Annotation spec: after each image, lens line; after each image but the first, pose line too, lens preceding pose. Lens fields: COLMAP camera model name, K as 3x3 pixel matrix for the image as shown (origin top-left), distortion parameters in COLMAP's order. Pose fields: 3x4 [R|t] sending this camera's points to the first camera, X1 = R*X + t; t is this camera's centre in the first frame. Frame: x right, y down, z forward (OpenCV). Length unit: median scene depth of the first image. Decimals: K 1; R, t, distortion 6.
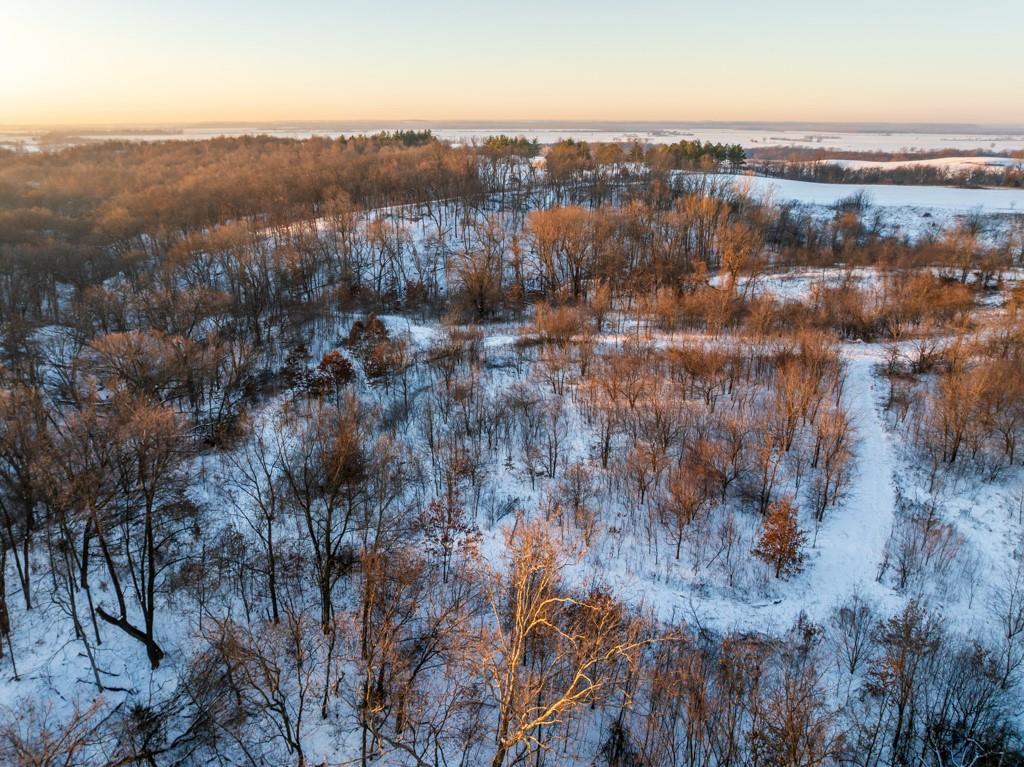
lens RADIAL K [[711.5, 0, 512.0], [0, 711.5, 383.5], [0, 0, 1]] dist [-0.044415, 0.011059]
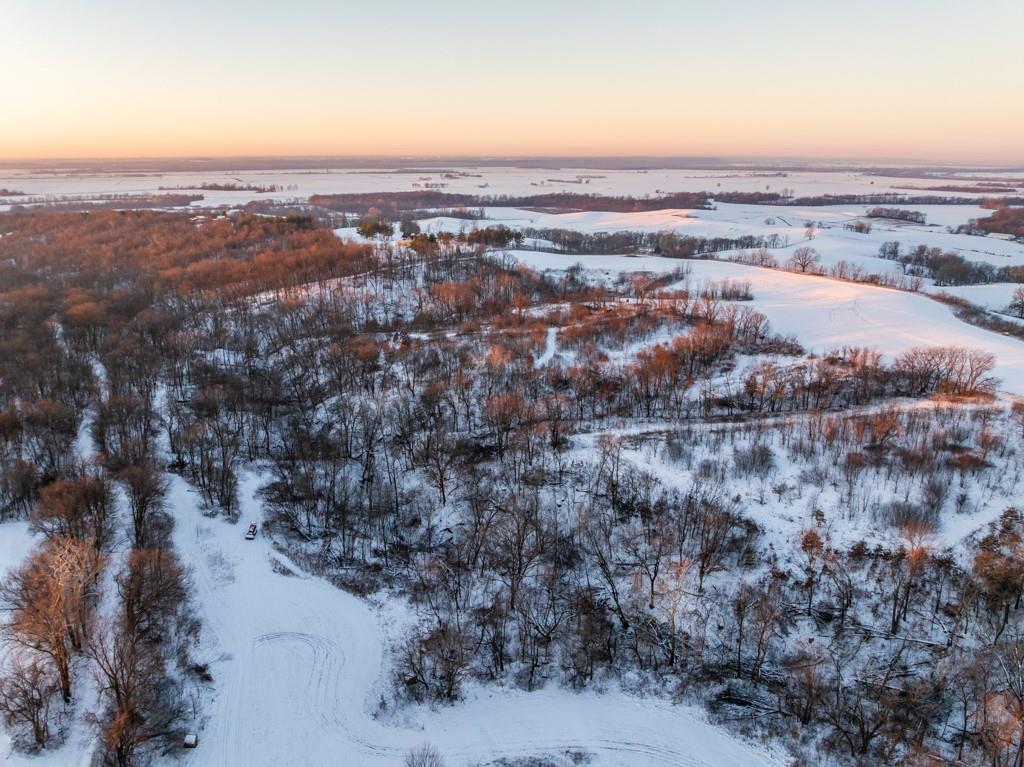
lens RADIAL K [[711.5, 0, 512.0], [0, 711.5, 383.5], [0, 0, 1]] dist [-0.044415, 0.011059]
pose [[0.960515, -0.084135, 0.265203, -0.263000], [0.095139, 0.995045, -0.028897, 0.117515], [-0.261458, 0.052987, 0.963759, -0.909953]]
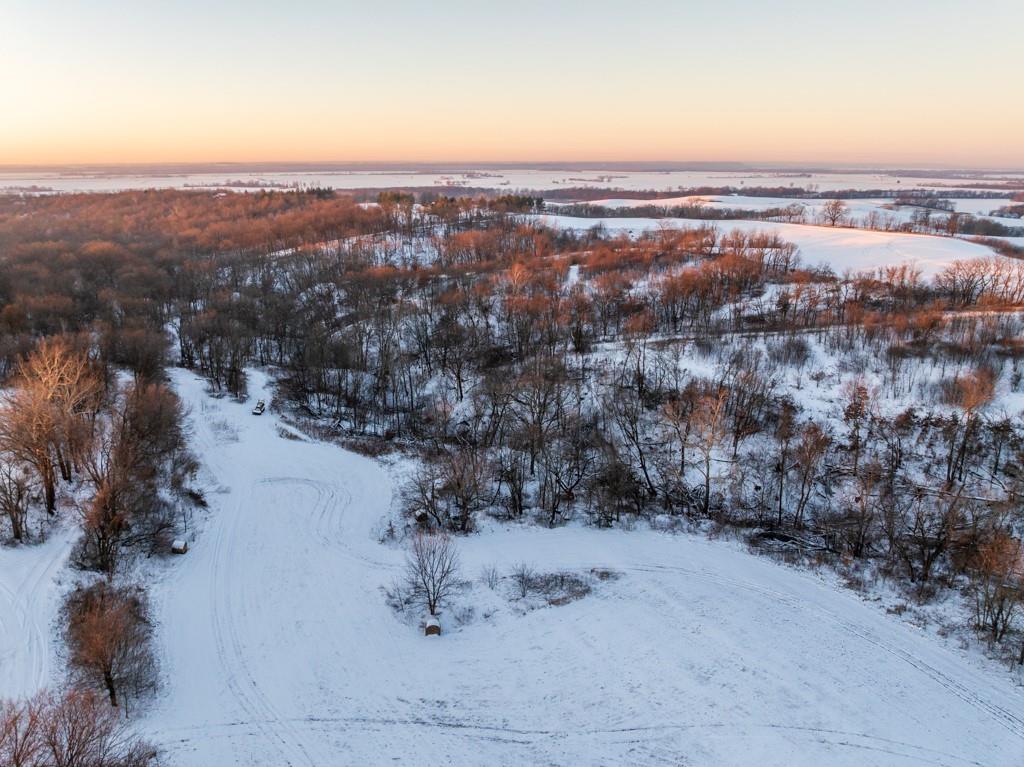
lens RADIAL K [[711.5, 0, 512.0], [0, 711.5, 383.5], [0, 0, 1]] dist [-0.044415, 0.011059]
pose [[0.968185, -0.076012, 0.238410, -0.263856], [0.088093, 0.995292, -0.040419, 0.242641], [-0.234215, 0.060136, 0.970323, -0.866994]]
